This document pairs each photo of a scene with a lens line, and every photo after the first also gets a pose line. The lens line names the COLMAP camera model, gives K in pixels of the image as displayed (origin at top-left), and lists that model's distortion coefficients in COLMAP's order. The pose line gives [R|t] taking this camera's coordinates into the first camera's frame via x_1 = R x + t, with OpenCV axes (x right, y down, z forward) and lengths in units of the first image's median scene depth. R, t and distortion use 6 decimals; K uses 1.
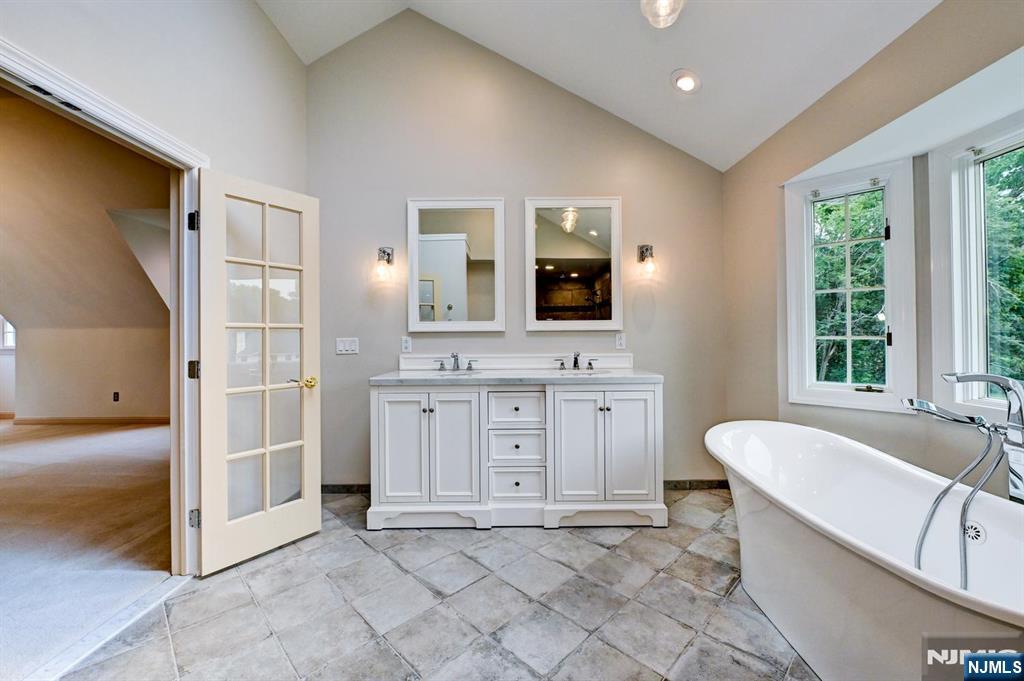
lens RADIAL K [[399.3, 0, 515.6], [0, 399.3, 335.1], [0, 0, 1]] dist [-0.001508, -0.000201]
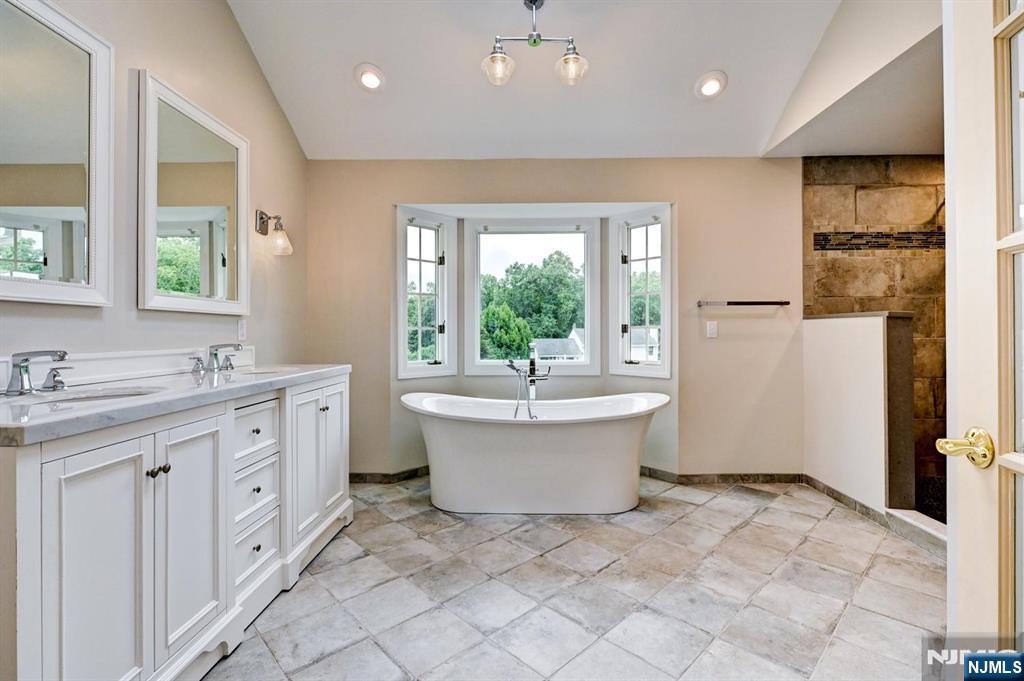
lens RADIAL K [[450.0, 0, 516.5], [0, 450.0, 336.6], [0, 0, 1]] dist [-0.004797, -0.000752]
pose [[0.044872, -0.000138, 0.998993, -0.763240], [-0.000325, 1.000000, 0.000153, 0.036805], [-0.998993, -0.000332, 0.044872, 0.607683]]
